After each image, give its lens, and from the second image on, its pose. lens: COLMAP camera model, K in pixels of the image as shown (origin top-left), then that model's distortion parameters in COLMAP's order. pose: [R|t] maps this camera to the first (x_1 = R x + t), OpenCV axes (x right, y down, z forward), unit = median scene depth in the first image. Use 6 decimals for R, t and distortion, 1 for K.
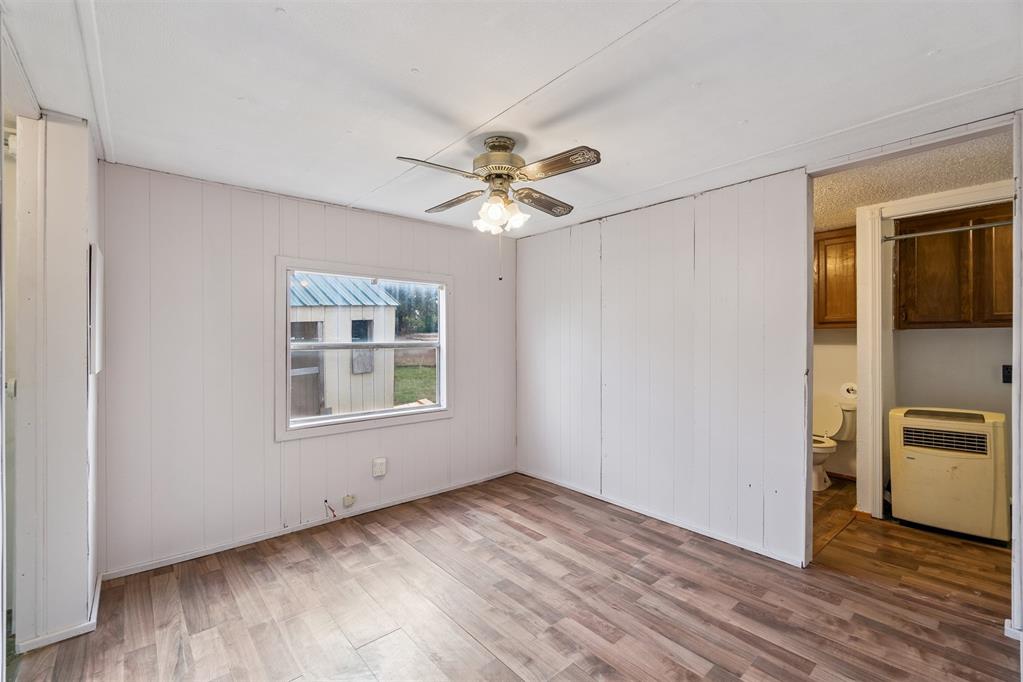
lens RADIAL K [[445.5, 0, 515.1], [0, 445.5, 340.5], [0, 0, 1]] dist [-0.002693, 0.000205]
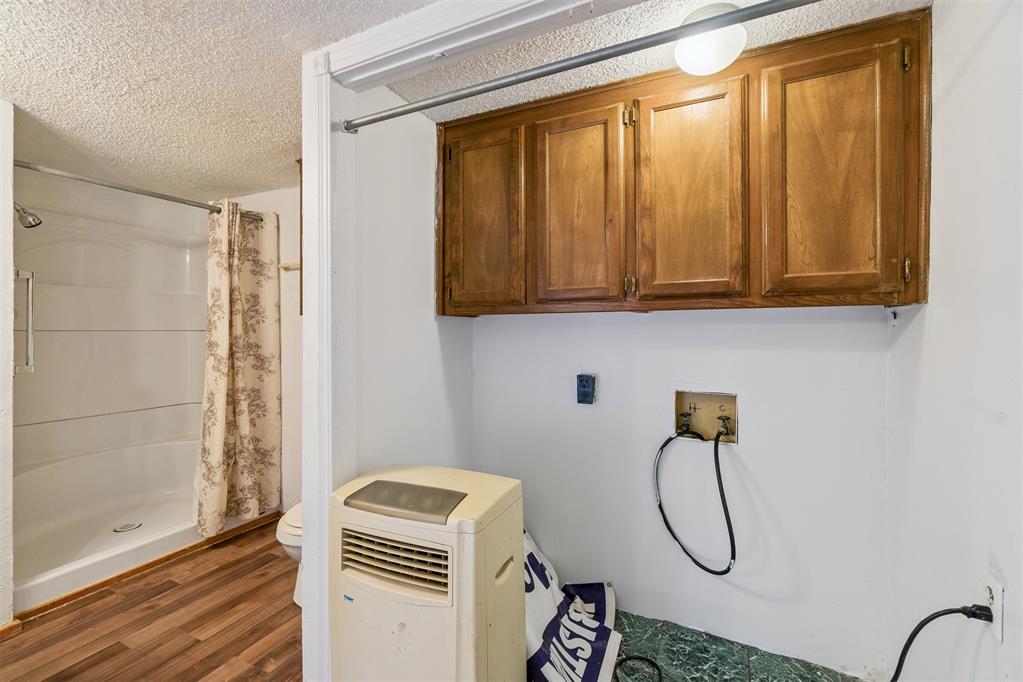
lens RADIAL K [[440.4, 0, 515.8], [0, 440.4, 332.4], [0, 0, 1]] dist [-0.001602, -0.000066]
pose [[0.920943, 0.002156, 0.389692, 0.921414], [-0.001872, 0.999998, -0.001108, -0.003248], [-0.389693, 0.000291, 0.920945, 0.554092]]
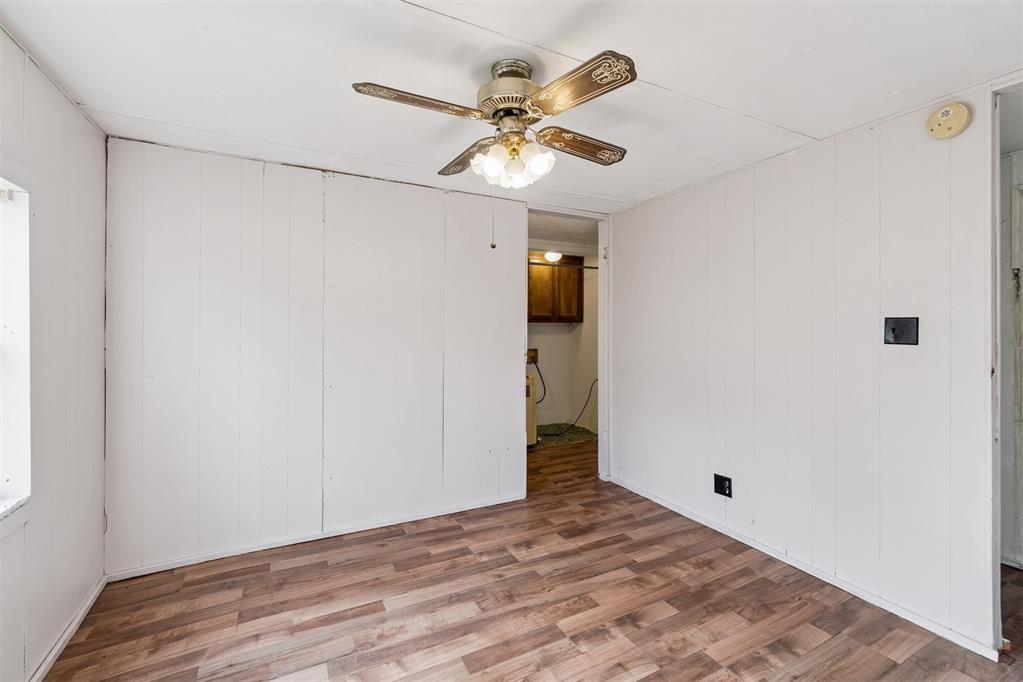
lens RADIAL K [[444.2, 0, 518.8], [0, 444.2, 329.6], [0, 0, 1]] dist [-0.002795, -0.000003]
pose [[0.226199, 0.002104, 0.974079, -0.599613], [0.000585, 0.999997, -0.002296, 0.001363], [-0.974081, 0.001089, 0.226197, 0.632913]]
